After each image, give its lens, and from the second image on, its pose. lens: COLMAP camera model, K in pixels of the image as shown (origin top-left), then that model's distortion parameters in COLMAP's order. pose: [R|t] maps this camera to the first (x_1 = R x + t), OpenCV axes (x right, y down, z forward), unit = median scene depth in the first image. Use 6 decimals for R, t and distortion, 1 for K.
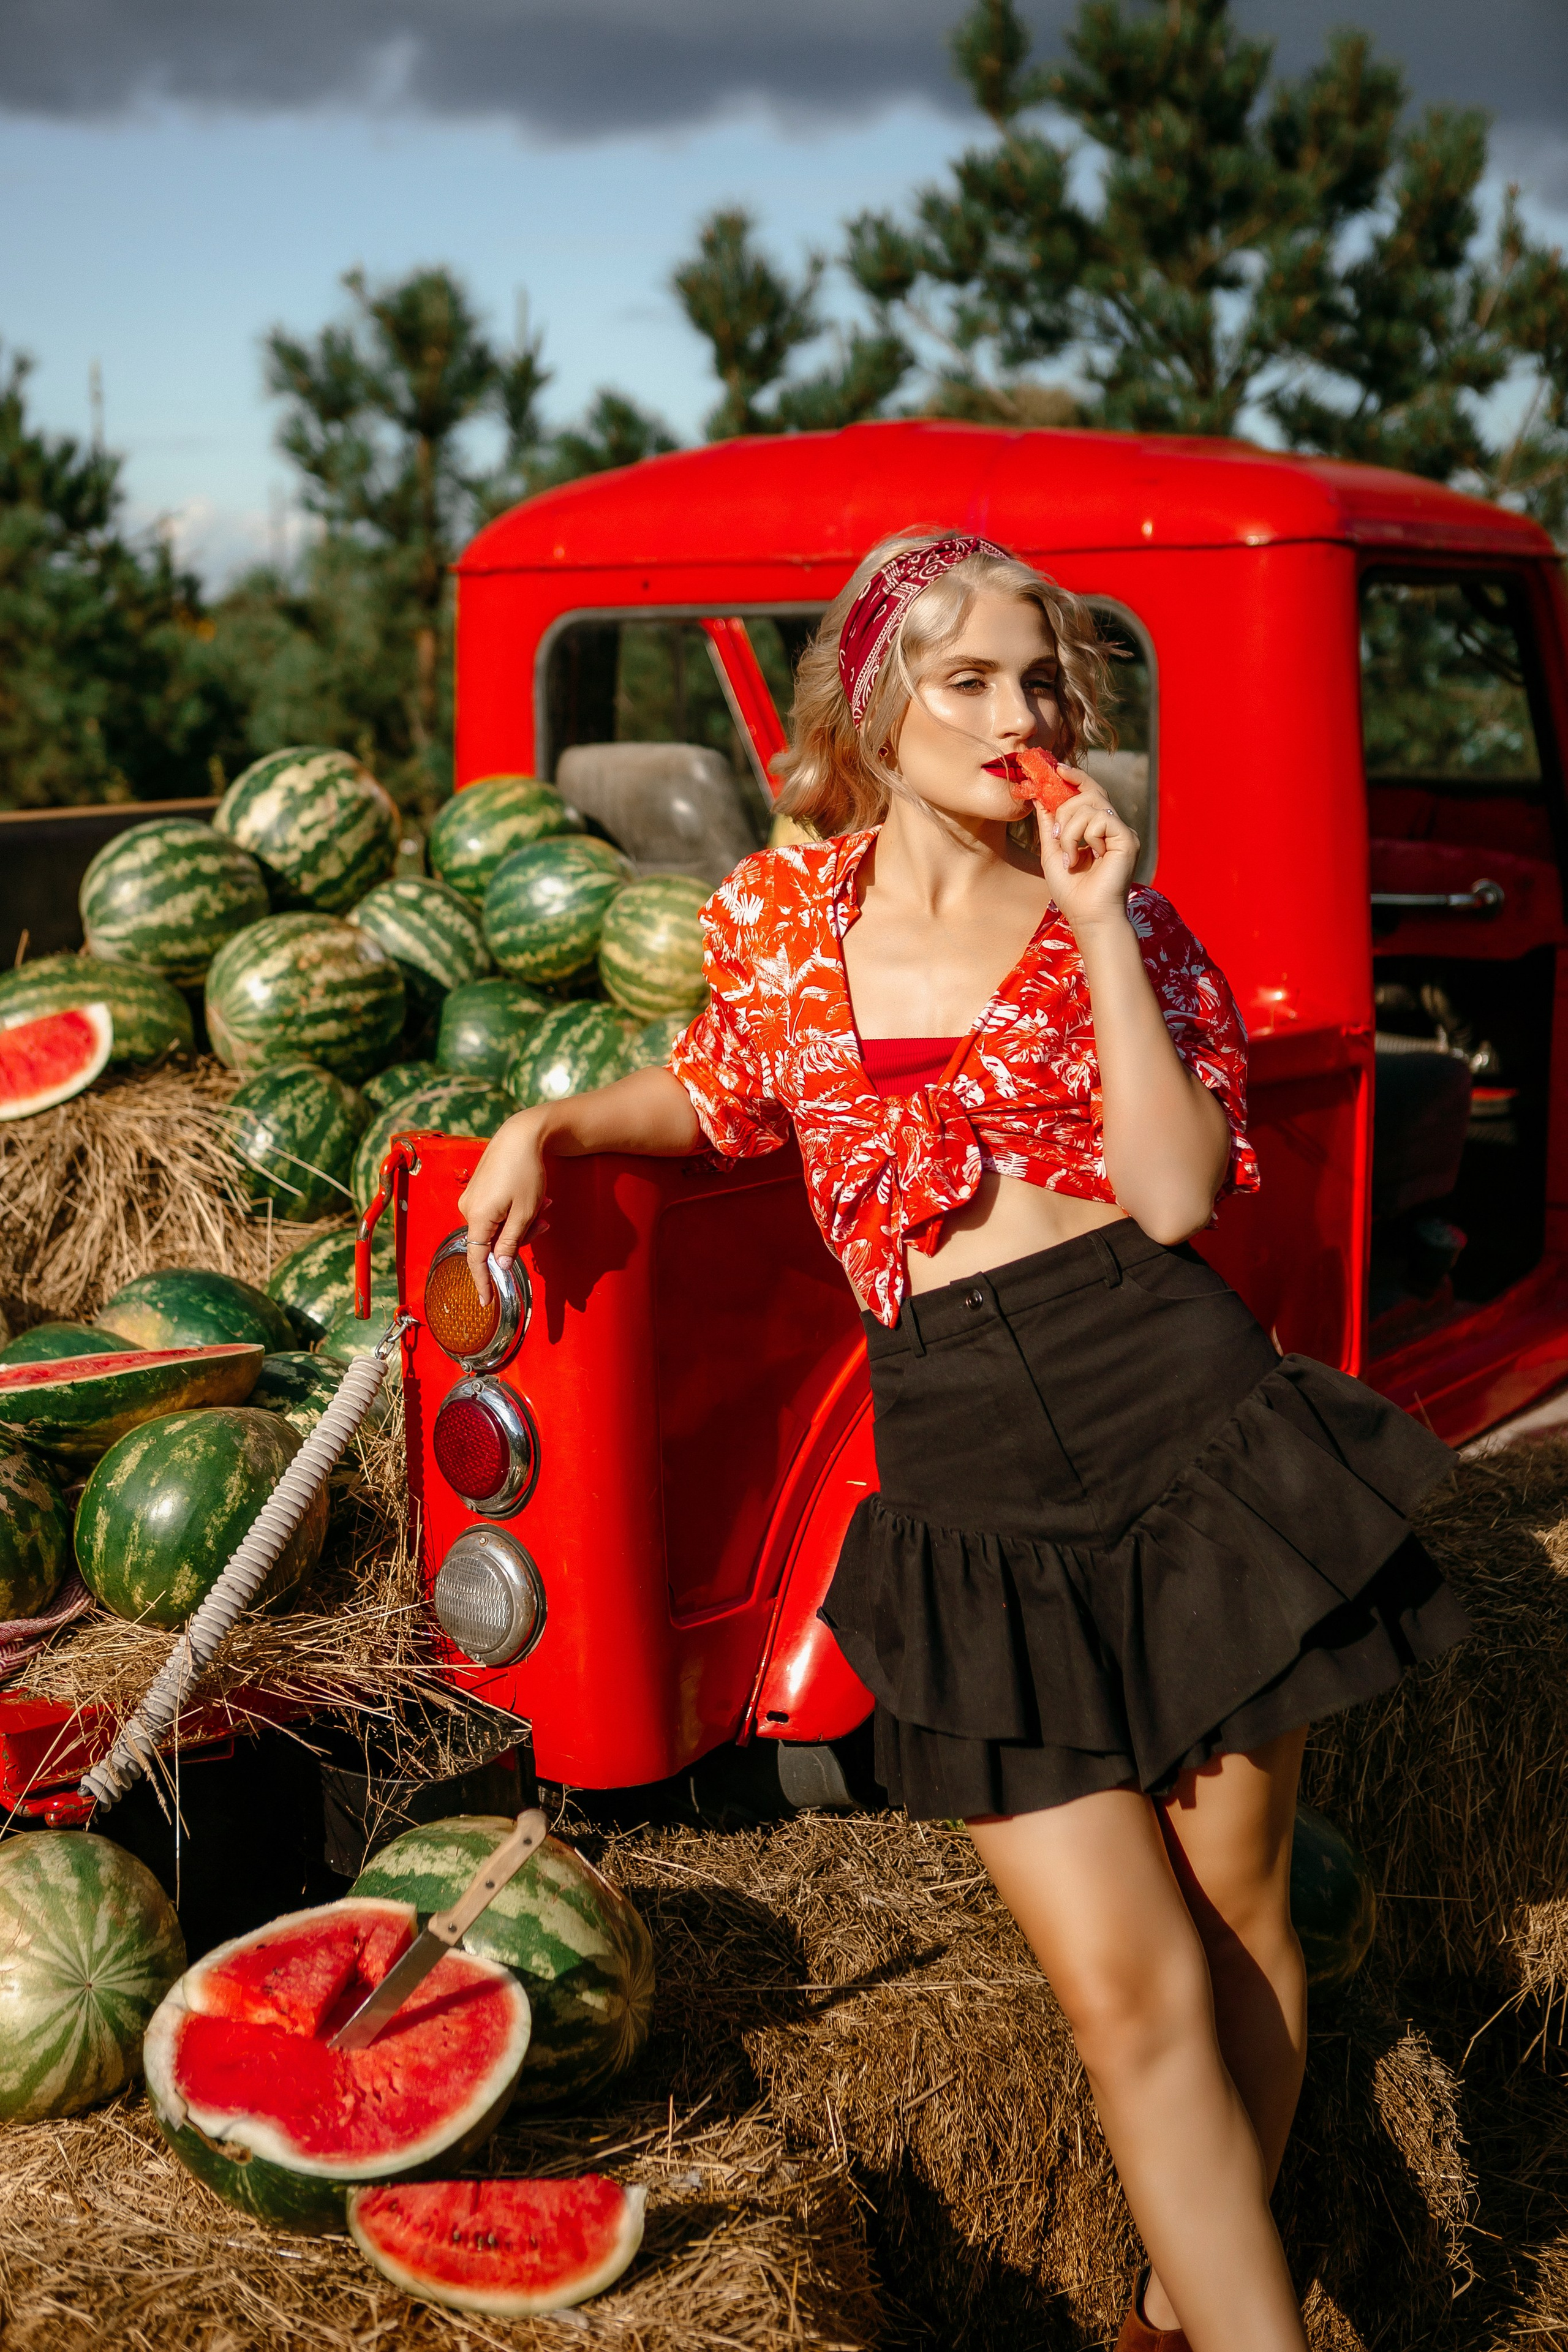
lens RADIAL K [[3160.6, 0, 781.2], [0, 3160.6, 1167.4], [0, 0, 1]] dist [0.000087, 0.087327]
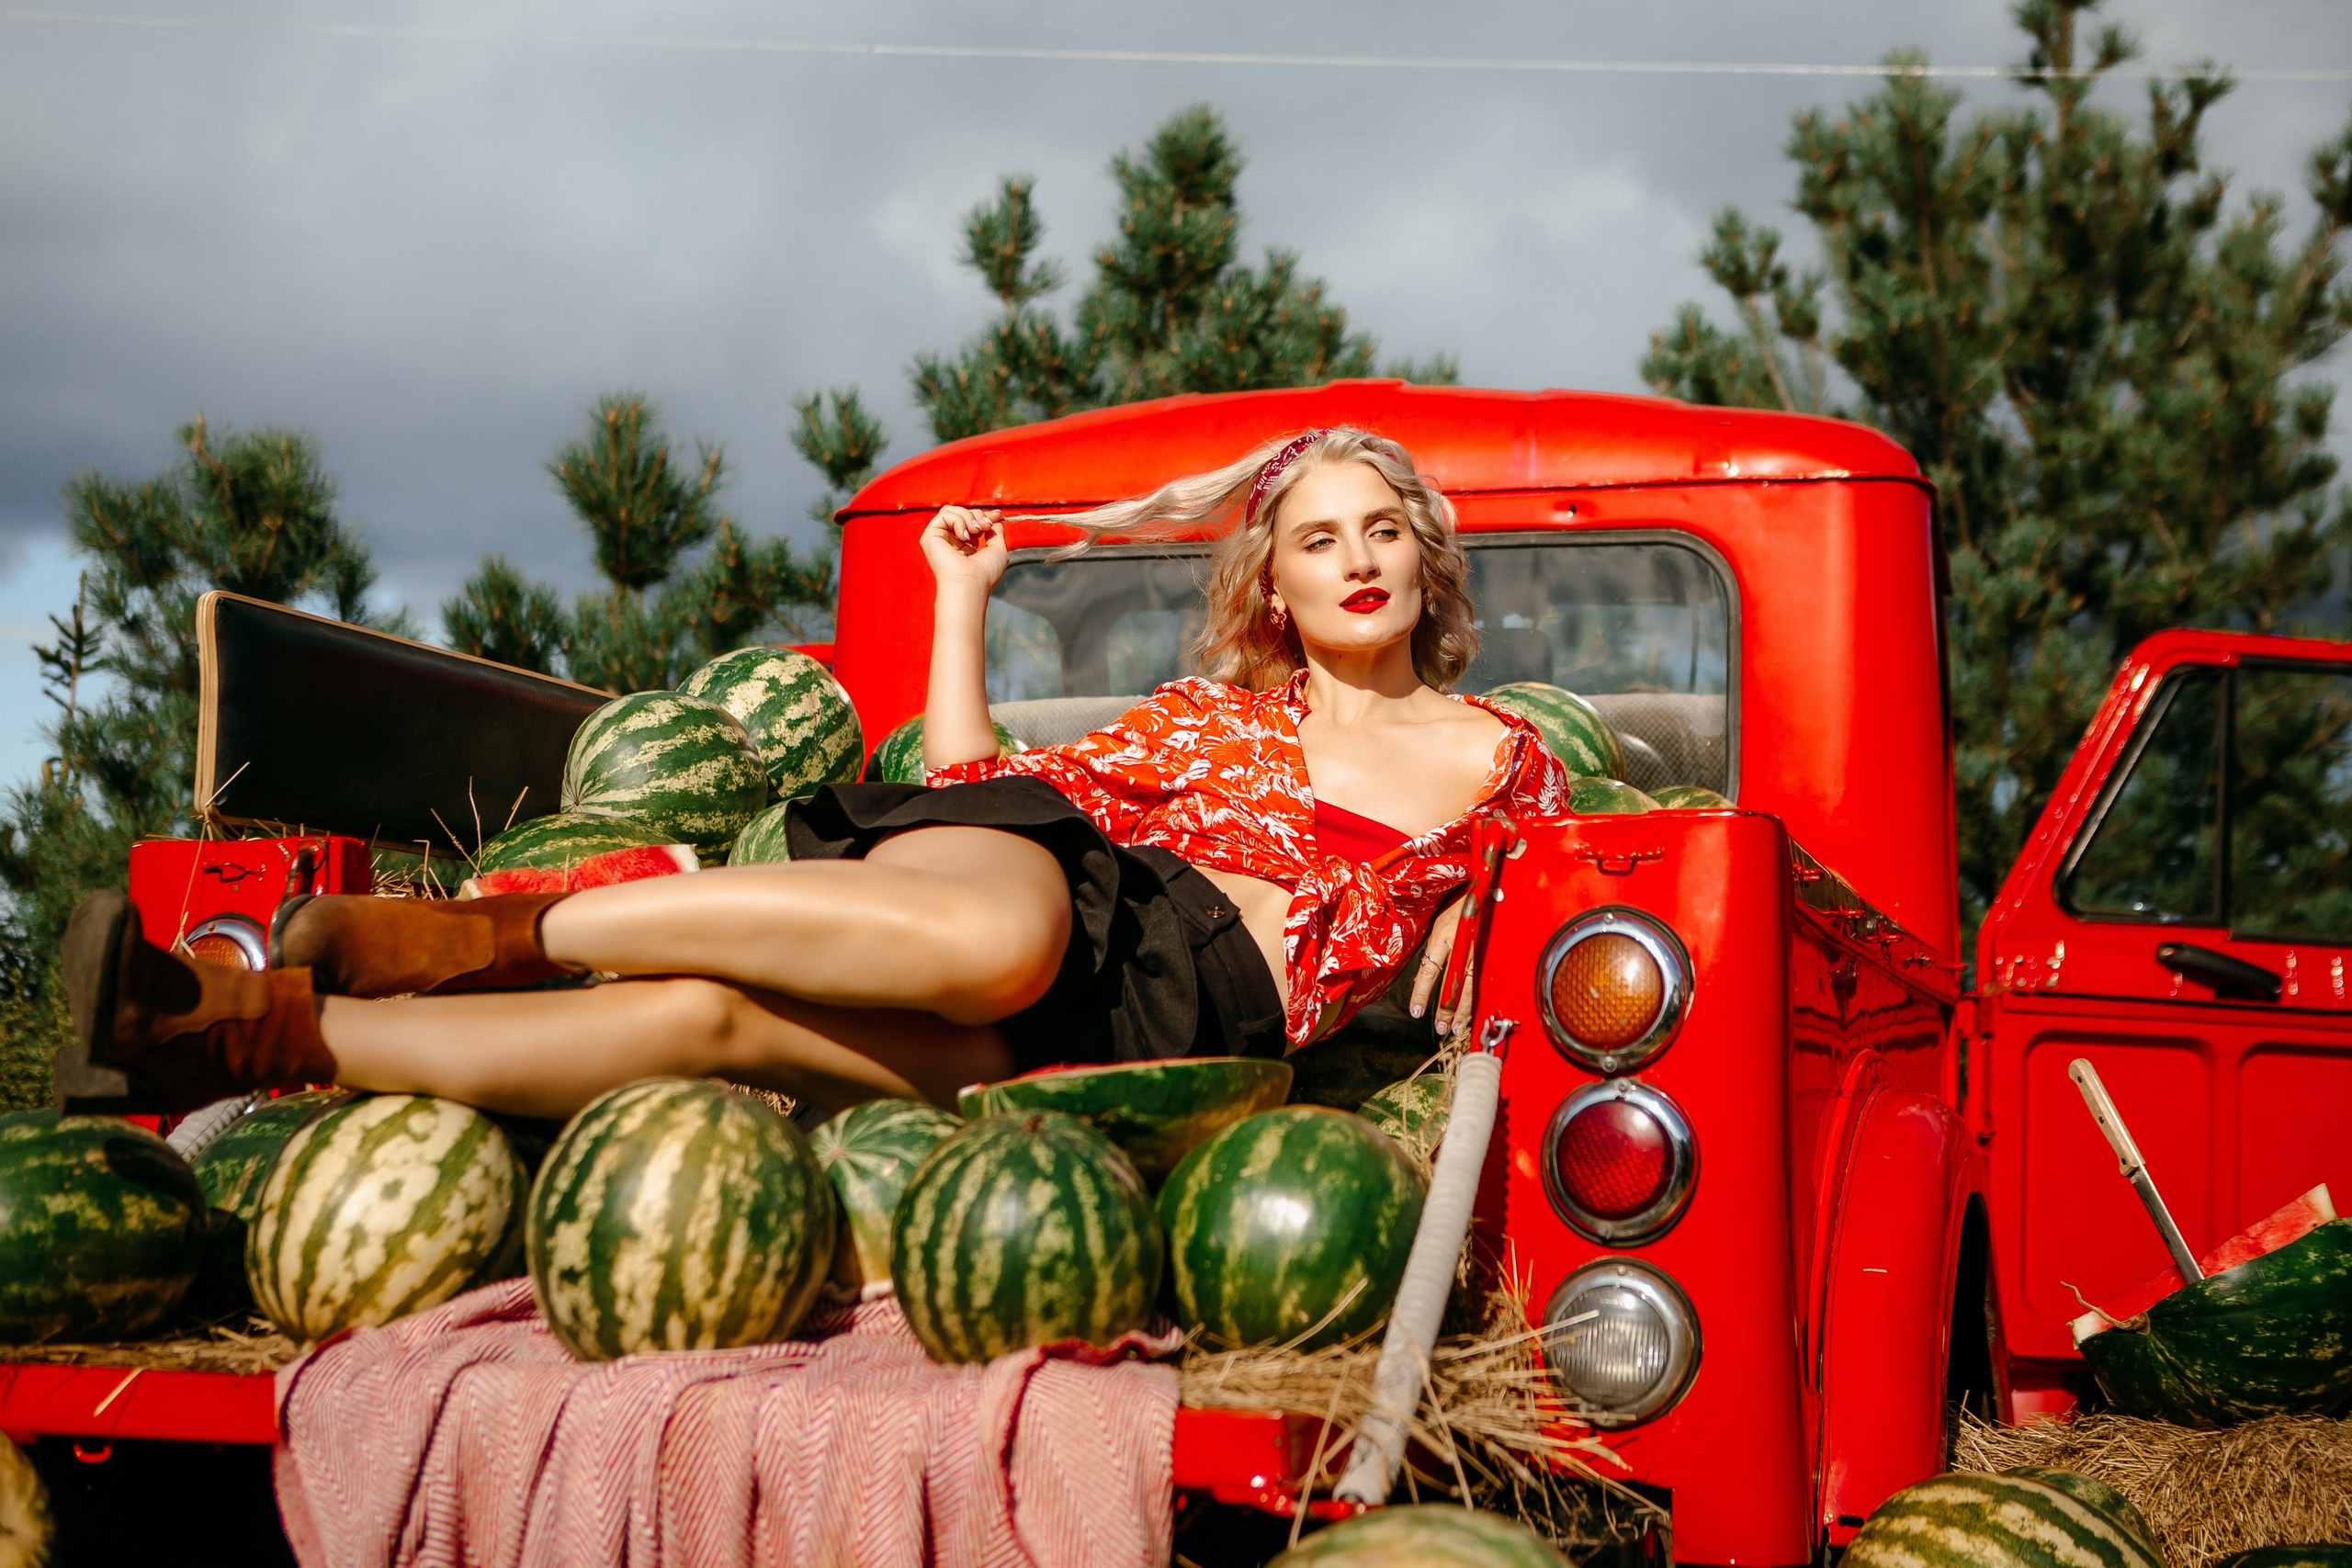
lens RADIAL K [[3236.8, 0, 1187.1], [0, 3236.8, 775.5], [0, 0, 1]] dist [0.011865, 0.027688]
pose [[0.943672, 0.079919, 0.321087, -0.346971], [0.008526, 0.964197, -0.265049, 0.153621], [-0.330774, 0.252857, 0.909204, 0.144003]]
